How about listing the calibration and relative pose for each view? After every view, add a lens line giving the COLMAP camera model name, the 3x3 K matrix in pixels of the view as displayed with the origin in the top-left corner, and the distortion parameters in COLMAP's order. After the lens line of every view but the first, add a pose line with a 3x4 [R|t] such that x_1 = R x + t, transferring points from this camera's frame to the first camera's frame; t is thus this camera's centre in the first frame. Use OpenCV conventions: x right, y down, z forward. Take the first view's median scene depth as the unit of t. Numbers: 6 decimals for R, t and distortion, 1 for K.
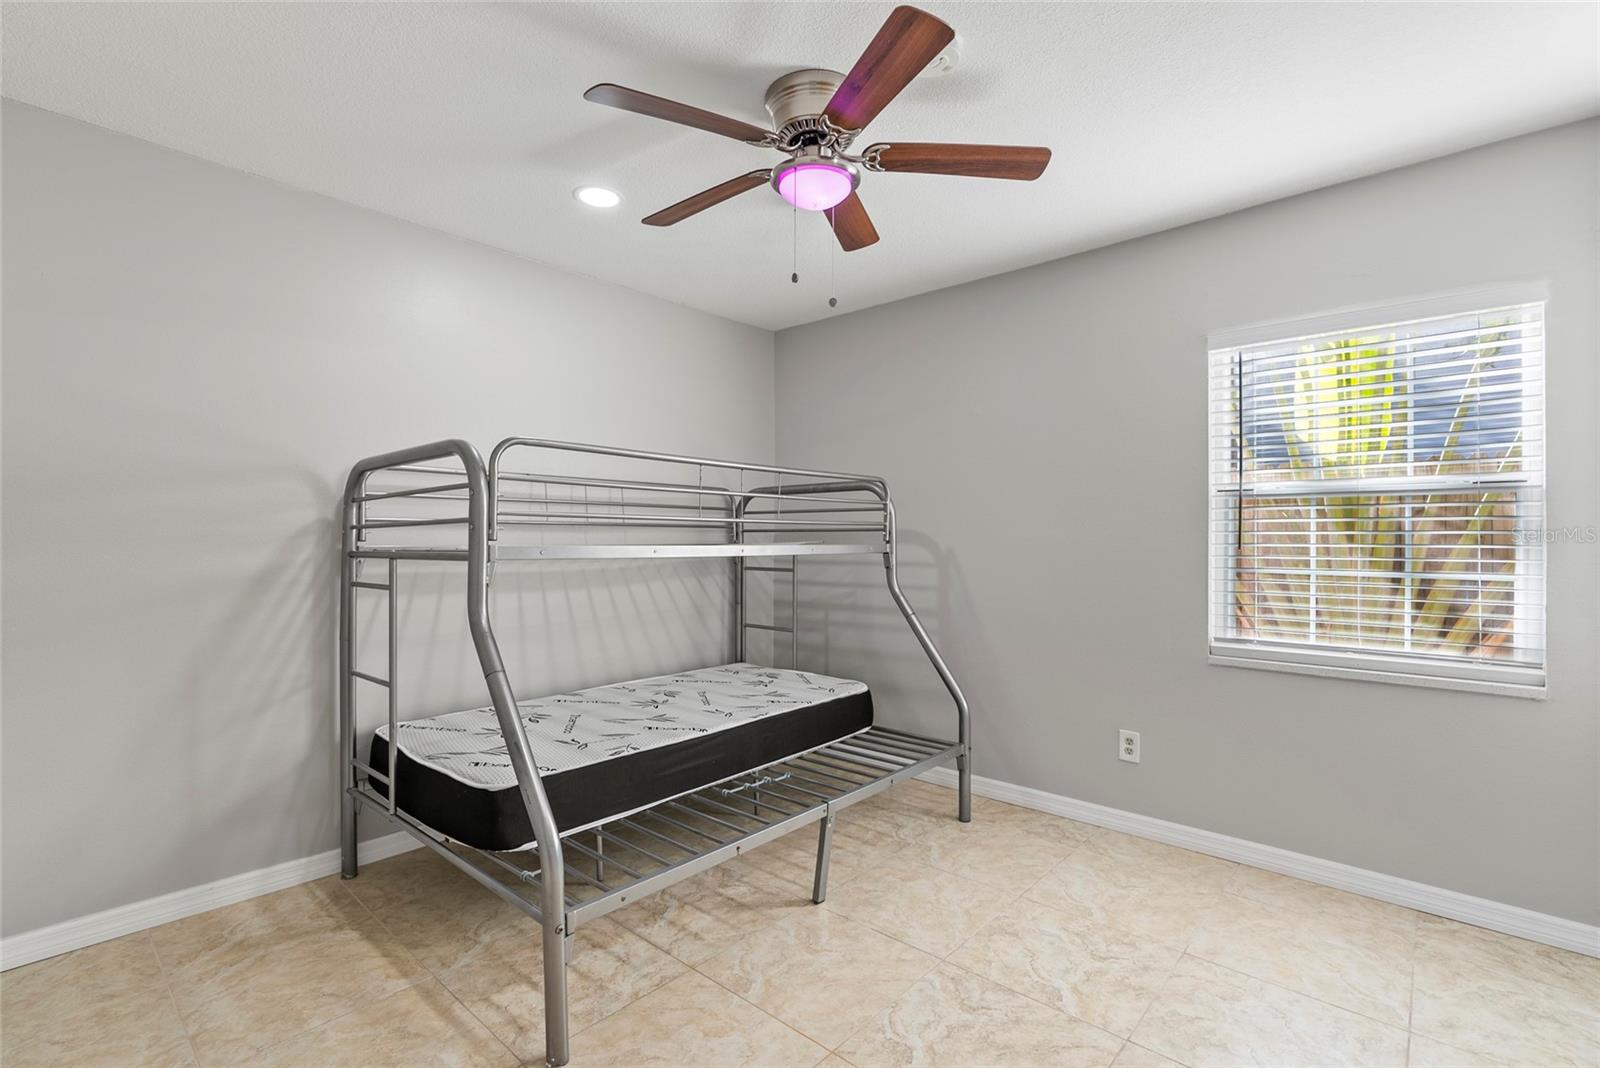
lens RADIAL K [[732.4, 0, 810.4], [0, 732.4, 536.2], [0, 0, 1]] dist [-0.003744, 0.001302]
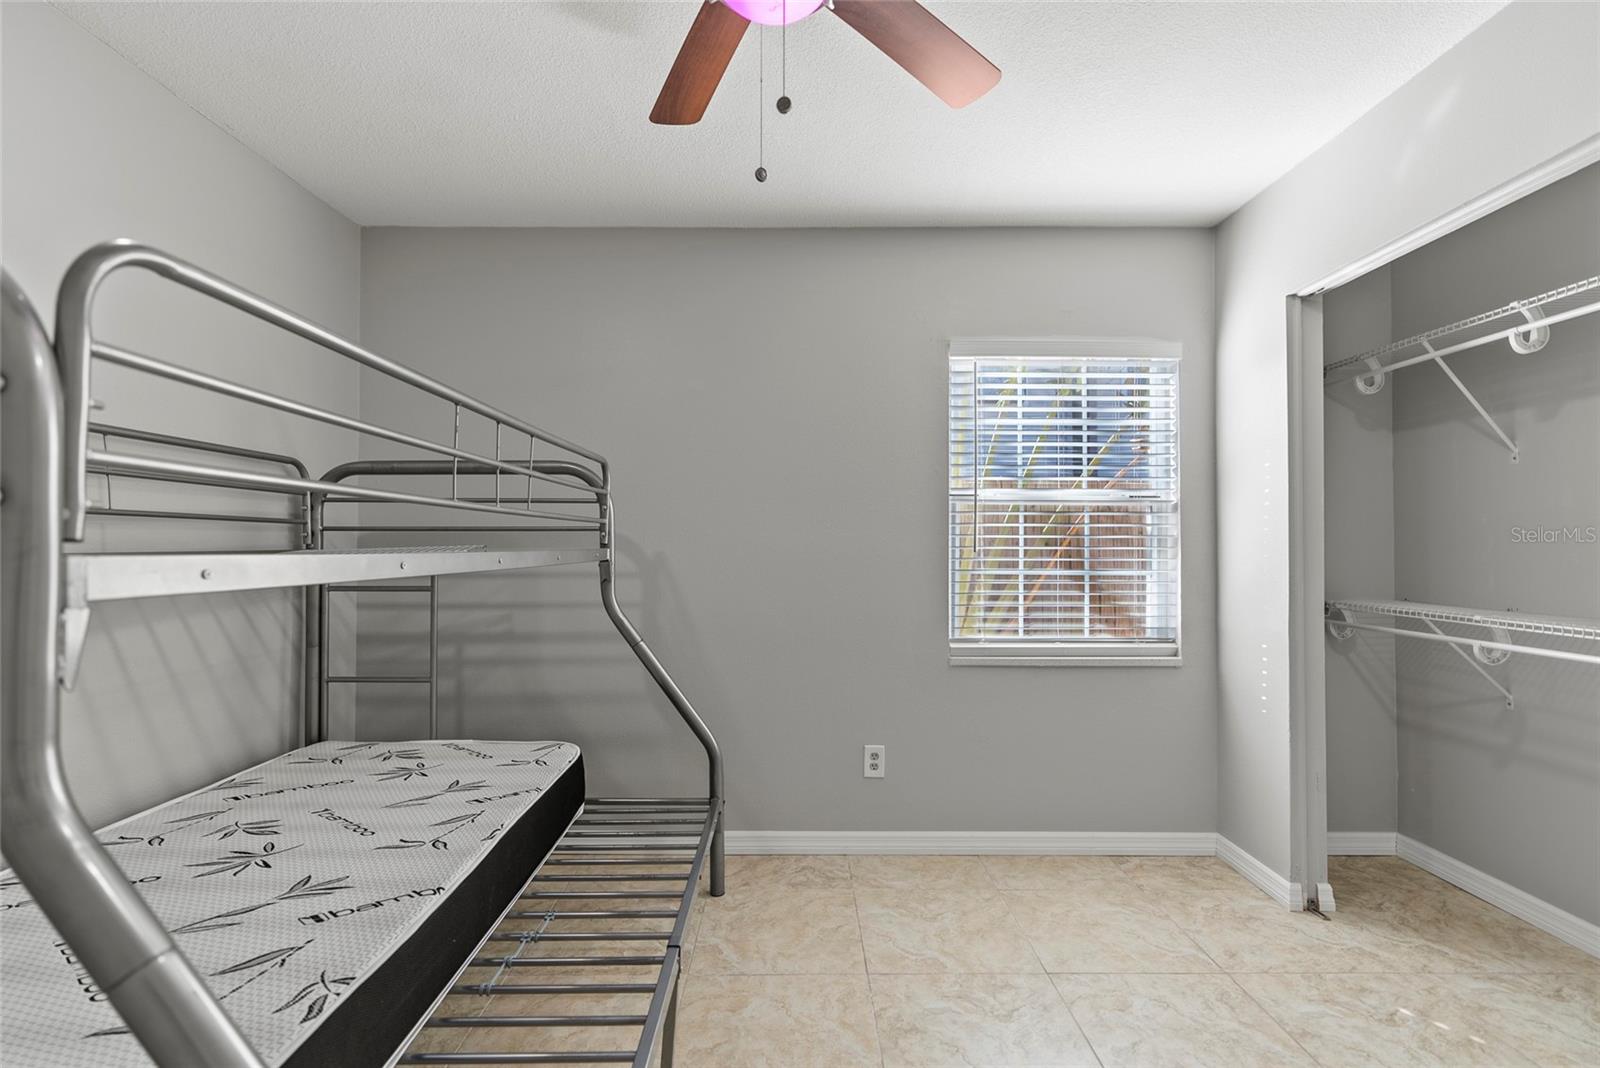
lens RADIAL K [[732.4, 0, 797.5], [0, 732.4, 535.5], [0, 0, 1]] dist [-0.003744, 0.001302]
pose [[0.747127, 0.007199, 0.664642, -0.270677], [-0.002974, 0.999968, -0.007487, 0.002872], [-0.664675, 0.003618, 0.747124, 0.359693]]
